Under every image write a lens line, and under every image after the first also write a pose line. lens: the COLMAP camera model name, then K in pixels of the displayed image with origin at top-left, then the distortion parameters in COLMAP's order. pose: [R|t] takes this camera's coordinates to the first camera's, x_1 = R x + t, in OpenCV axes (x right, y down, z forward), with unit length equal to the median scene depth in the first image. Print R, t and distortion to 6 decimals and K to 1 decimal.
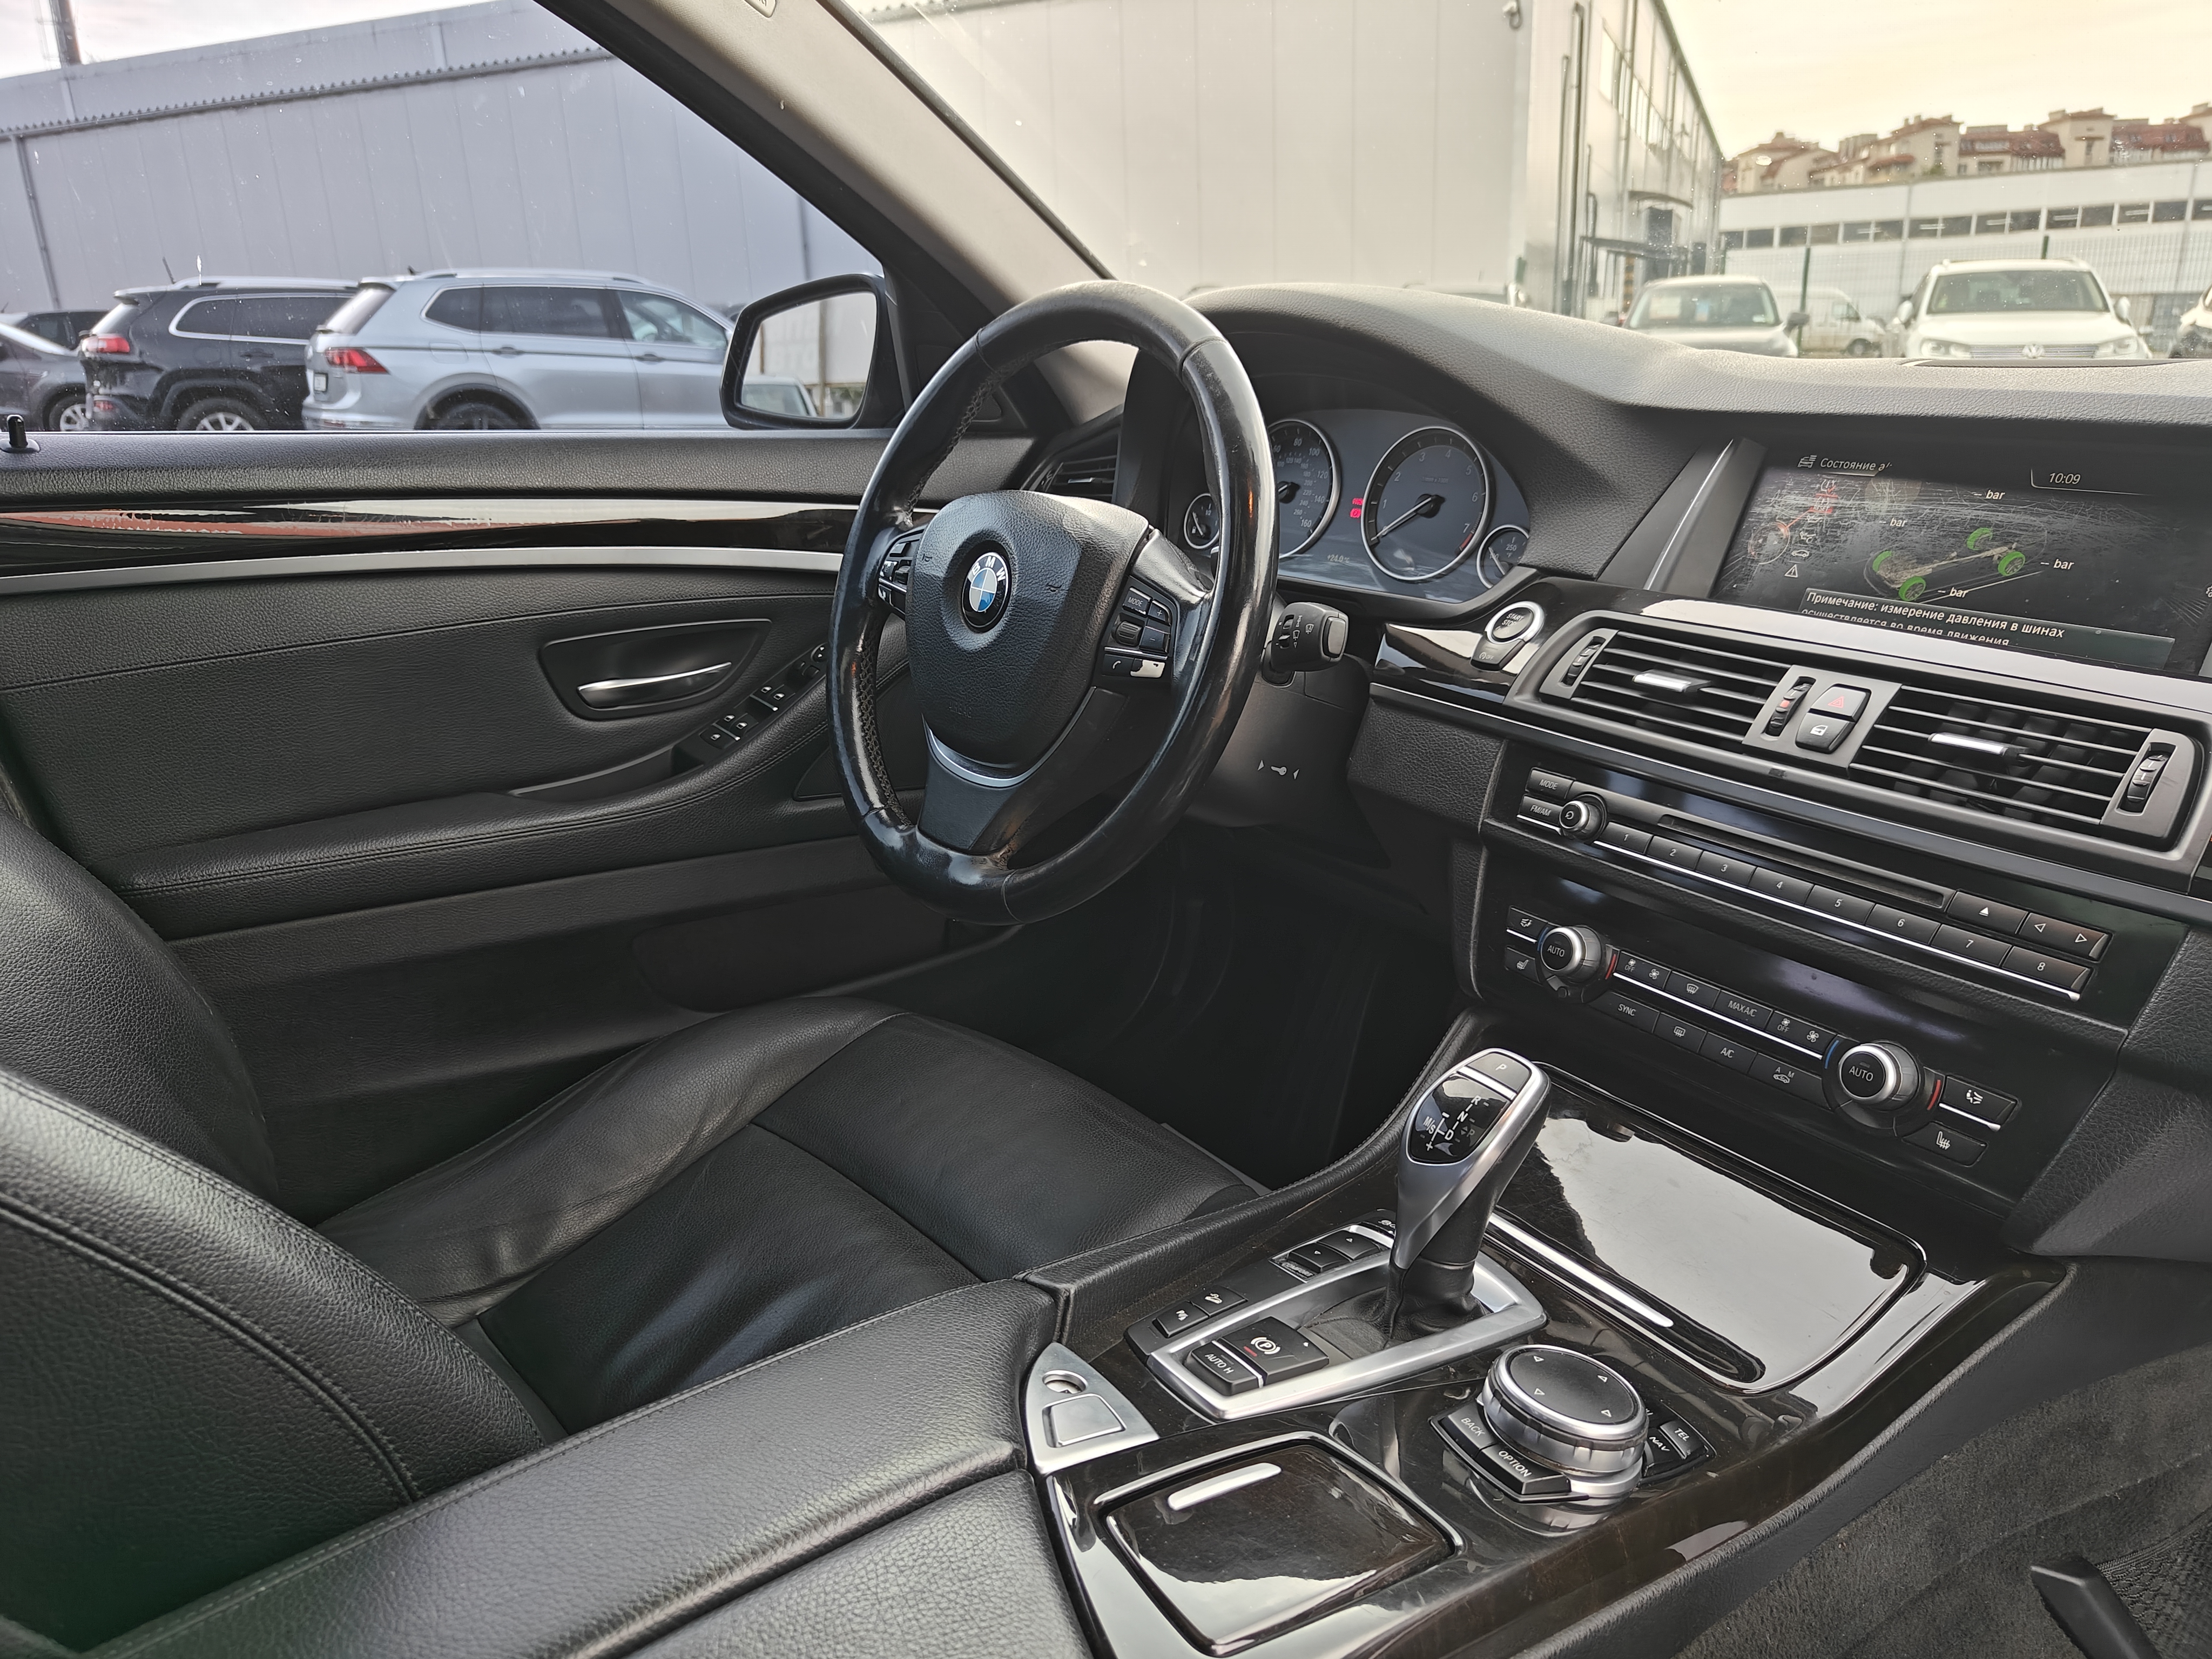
lens RADIAL K [[1550.3, 0, 1106.0], [0, 1550.3, 829.5], [0, 0, 1]] dist [0.000924, 0.008084]
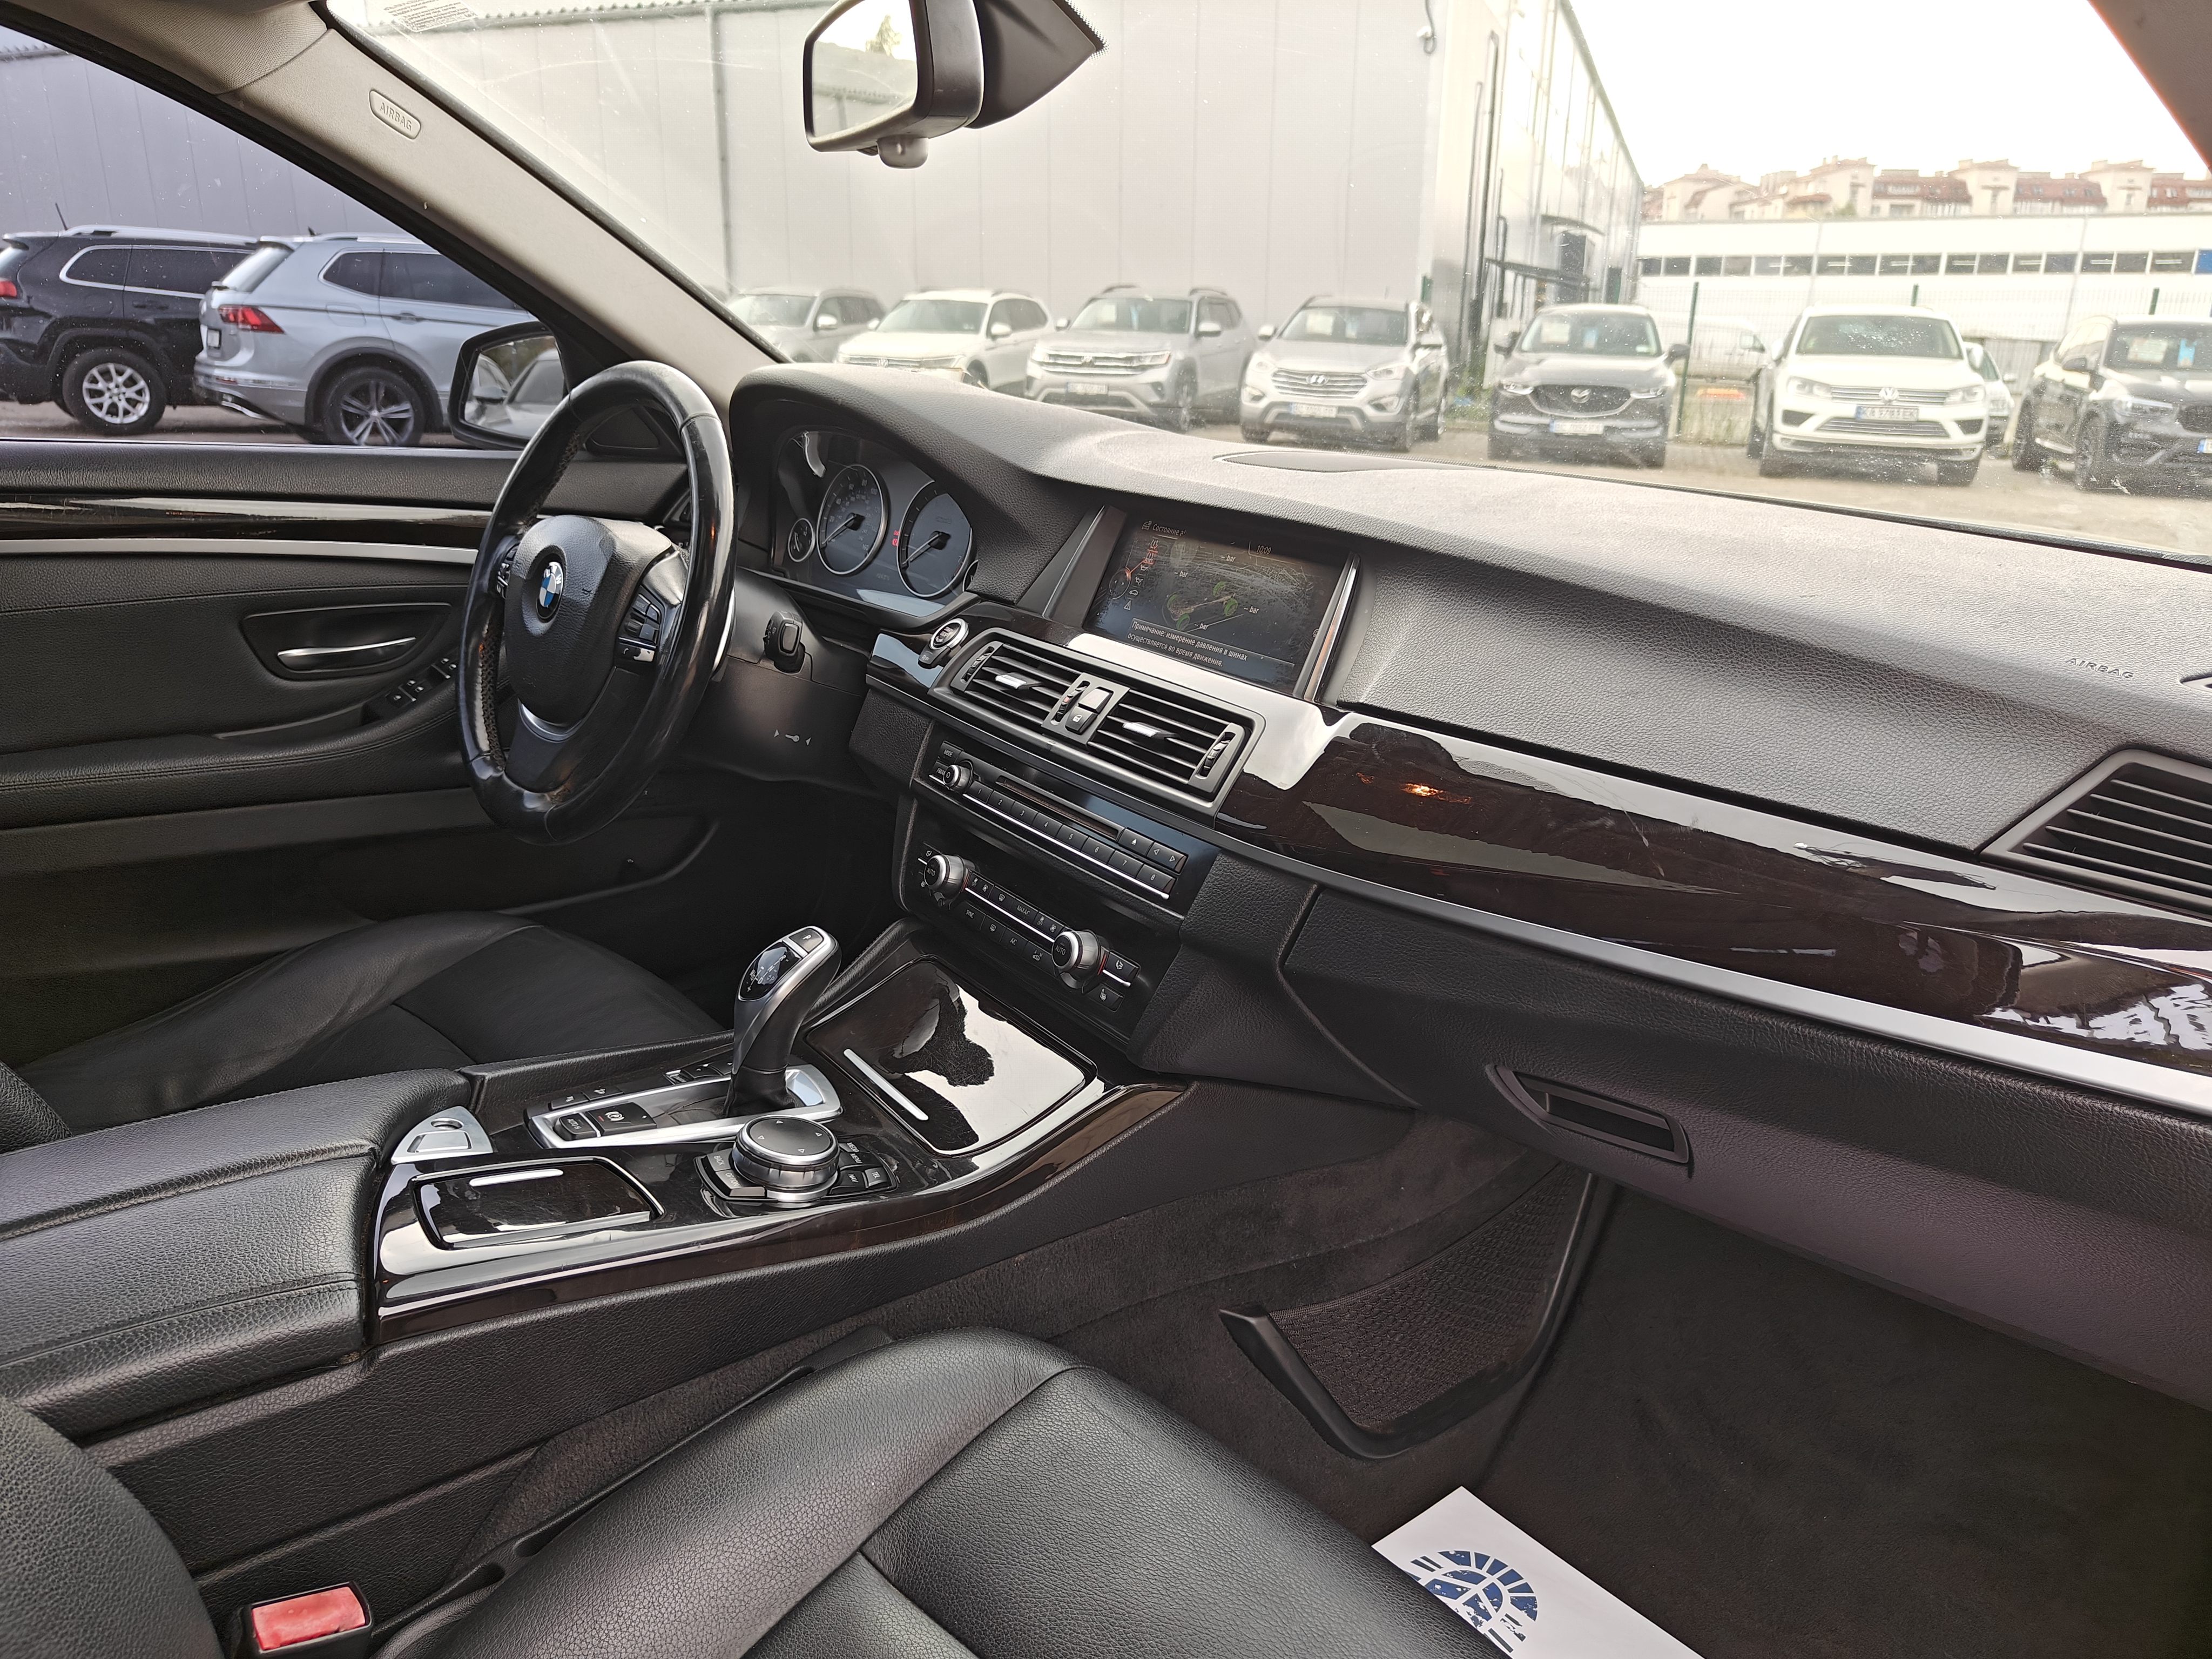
lens RADIAL K [[1551.4, 0, 1111.3], [0, 1551.4, 819.5], [0, 0, 1]] dist [-0.002533, 0.008818]
pose [[0.997838, 0.035326, 0.055416, 0.308060], [-0.035256, 0.999376, -0.002248, 0.023818], [-0.055461, 0.000289, 0.998461, -0.321922]]
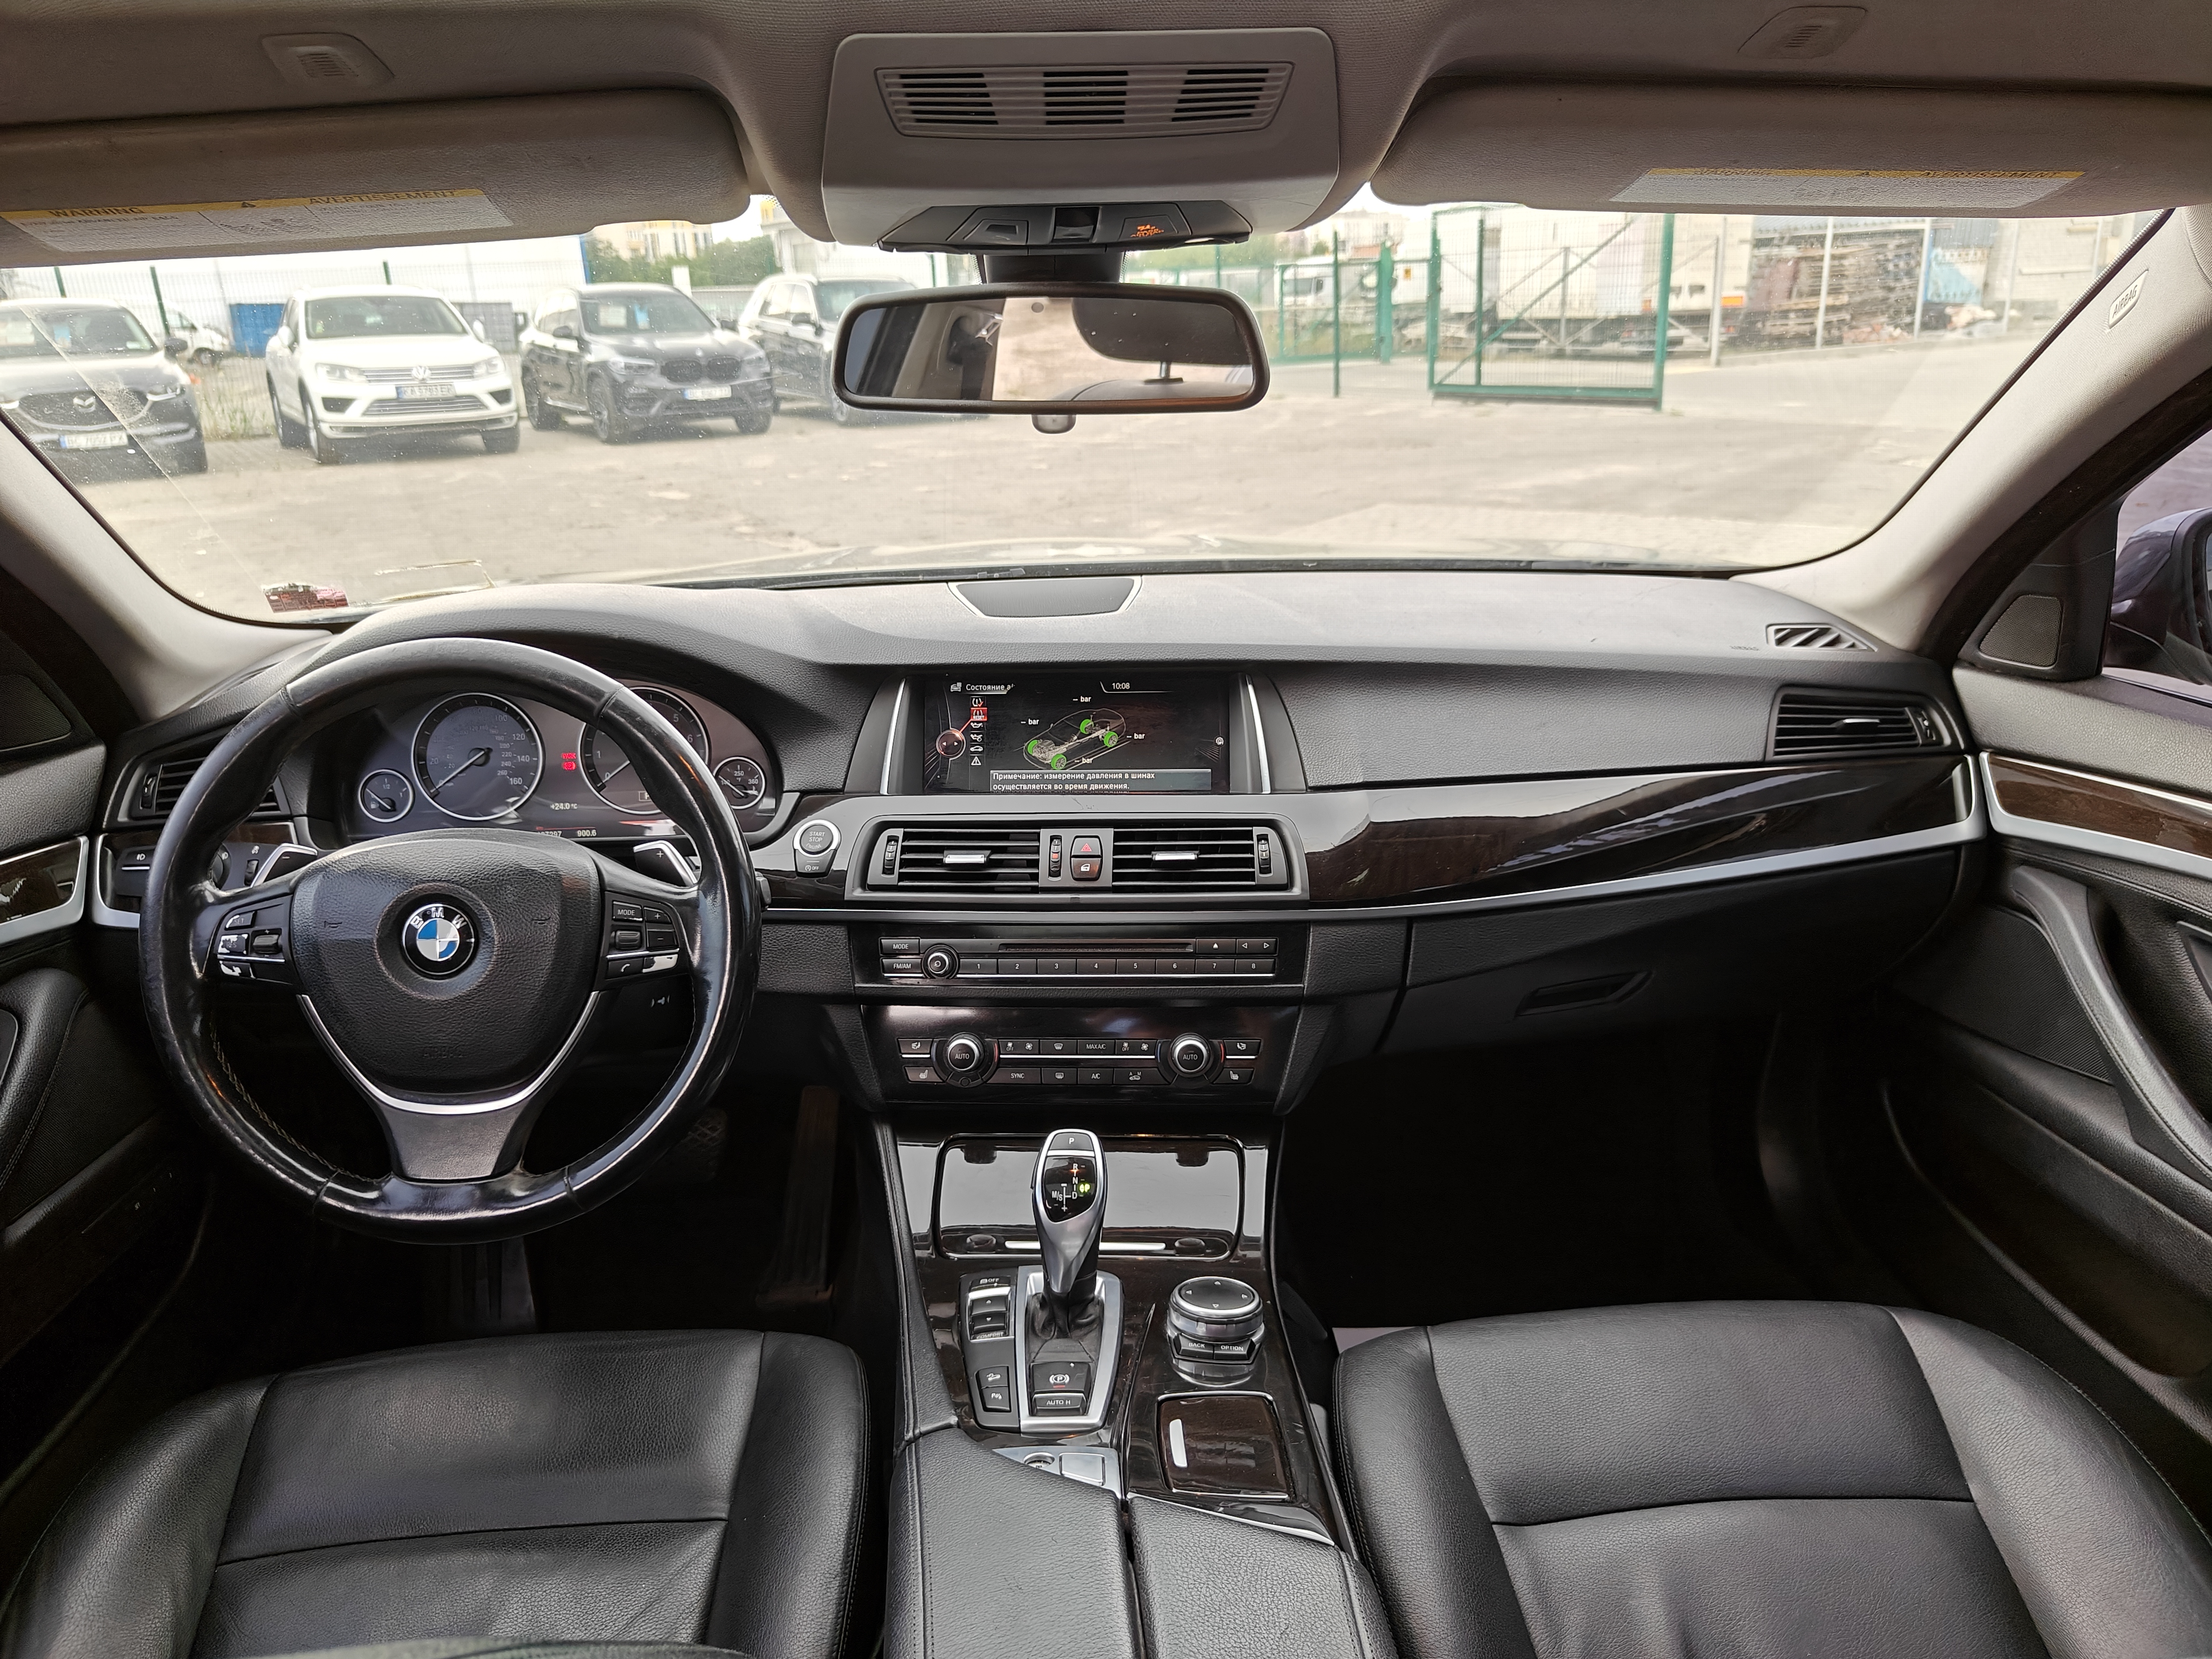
lens RADIAL K [[1549.3, 0, 1093.1], [0, 1549.3, 800.3], [0, 0, 1]] dist [0.040919, -0.052452]
pose [[0.586865, -0.247384, 0.770968, -0.570933], [0.262533, 0.958878, 0.107838, -0.225971], [-0.765942, 0.139118, 0.627678, -0.025750]]
